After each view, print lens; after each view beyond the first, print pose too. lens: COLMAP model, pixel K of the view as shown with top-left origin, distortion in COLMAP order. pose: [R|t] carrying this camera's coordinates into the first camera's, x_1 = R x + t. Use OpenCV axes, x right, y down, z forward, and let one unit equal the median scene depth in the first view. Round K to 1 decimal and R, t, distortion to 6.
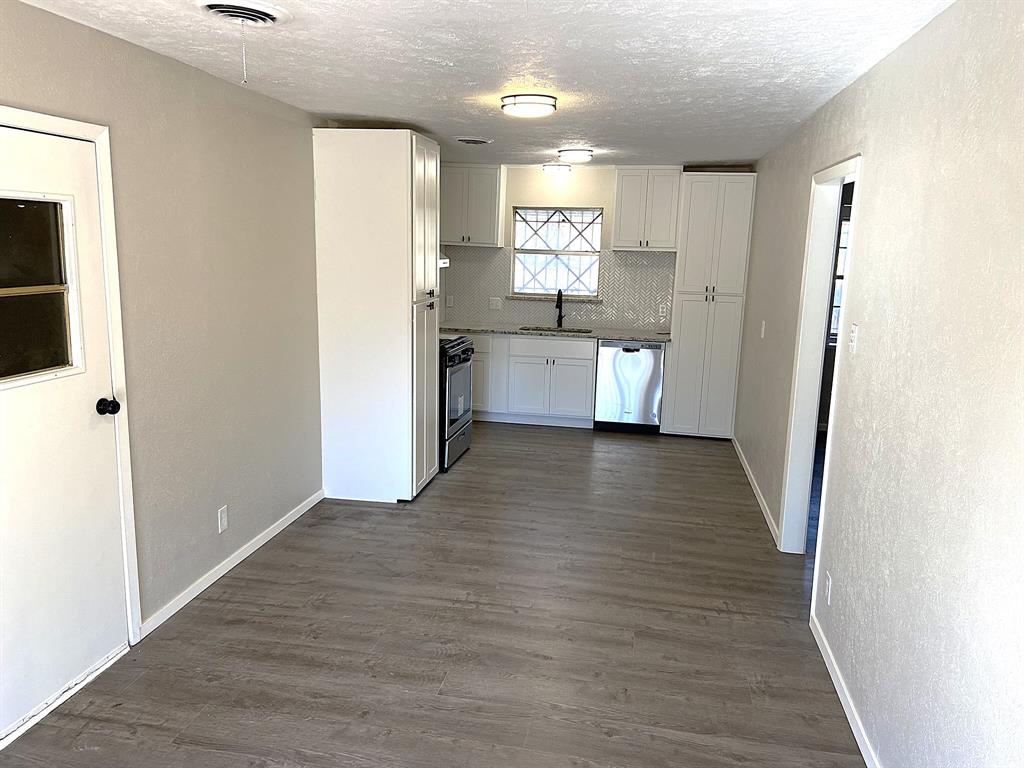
lens RADIAL K [[770.8, 0, 511.9], [0, 770.8, 384.7], [0, 0, 1]] dist [0.001724, -0.014542]
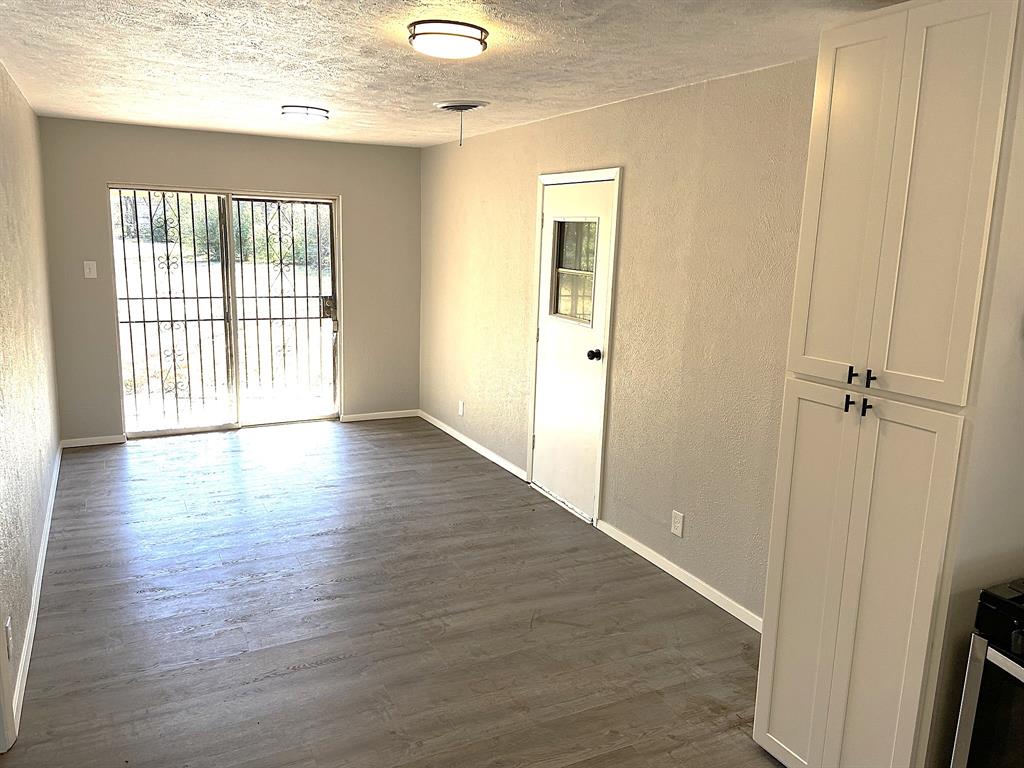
lens RADIAL K [[770.8, 0, 512.6], [0, 770.8, 386.8], [0, 0, 1]] dist [0.001724, -0.014542]
pose [[-0.812790, 0.056712, -0.579789, 0.394562], [-0.155734, 0.937876, 0.310057, -0.286513], [0.561354, 0.342304, -0.753465, 1.655992]]
